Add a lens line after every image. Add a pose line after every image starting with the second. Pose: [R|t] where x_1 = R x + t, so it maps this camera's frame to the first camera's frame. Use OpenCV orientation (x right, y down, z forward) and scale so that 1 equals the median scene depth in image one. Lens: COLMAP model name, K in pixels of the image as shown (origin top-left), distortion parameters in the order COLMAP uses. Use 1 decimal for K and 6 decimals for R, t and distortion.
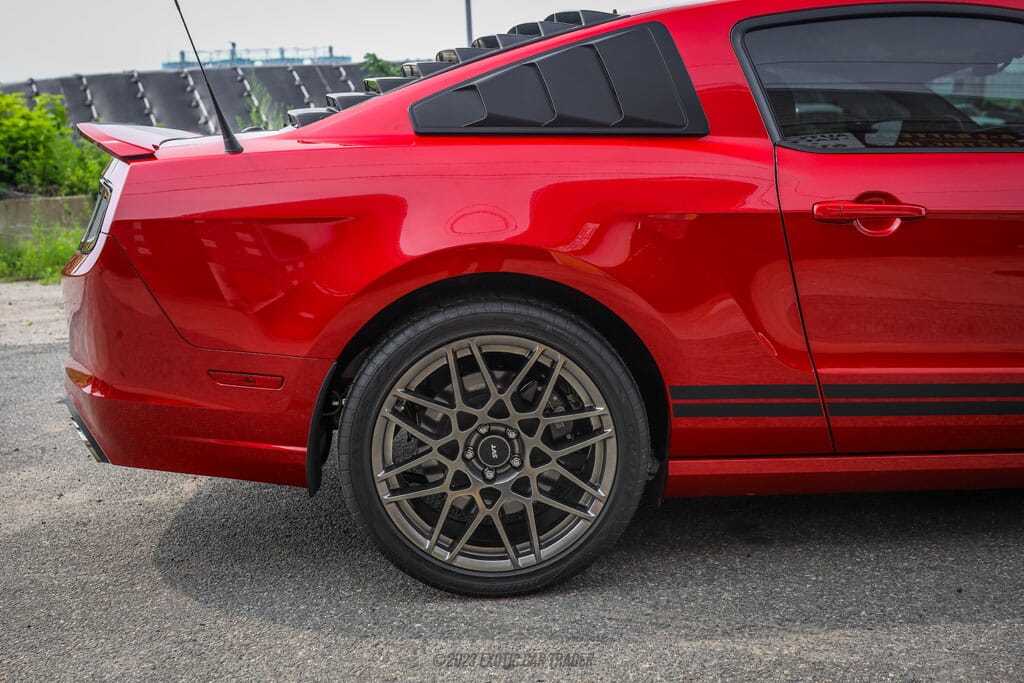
lens RADIAL K [[1052.5, 0, 512.0], [0, 1052.5, 341.5], [0, 0, 1]] dist [-0.033004, -0.024736]
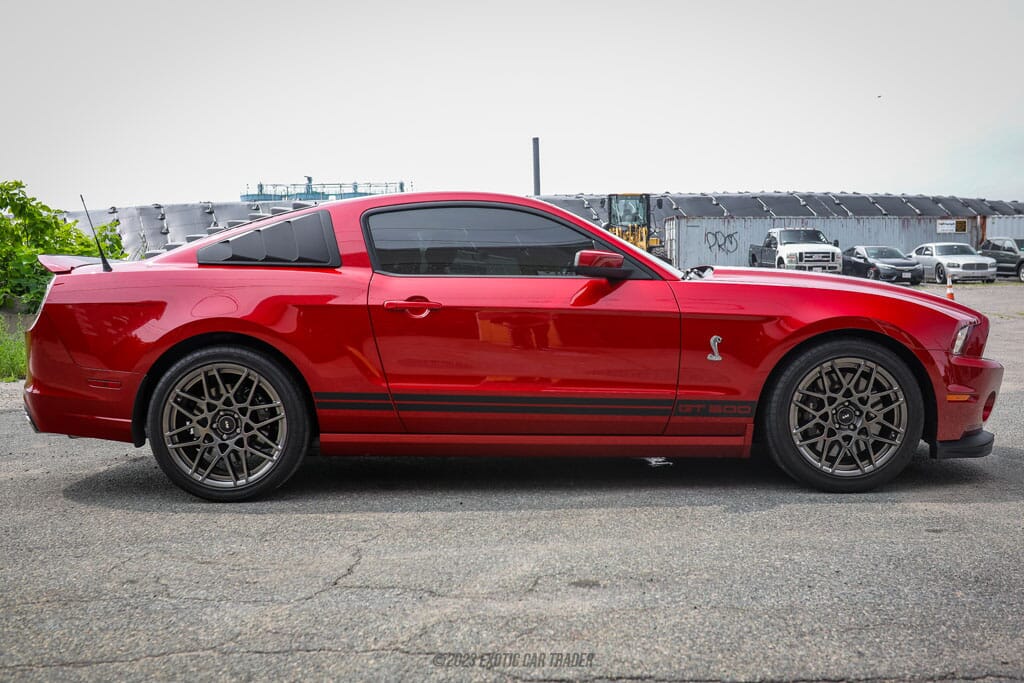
lens RADIAL K [[990.7, 0, 512.0], [0, 990.7, 341.5], [0, 0, 1]] dist [-0.038530, -0.014258]
pose [[0.999318, 0.021323, -0.030160, 0.567336], [-0.024777, 0.992559, -0.119221, 0.157974], [0.027394, 0.119887, 0.992410, -0.827631]]
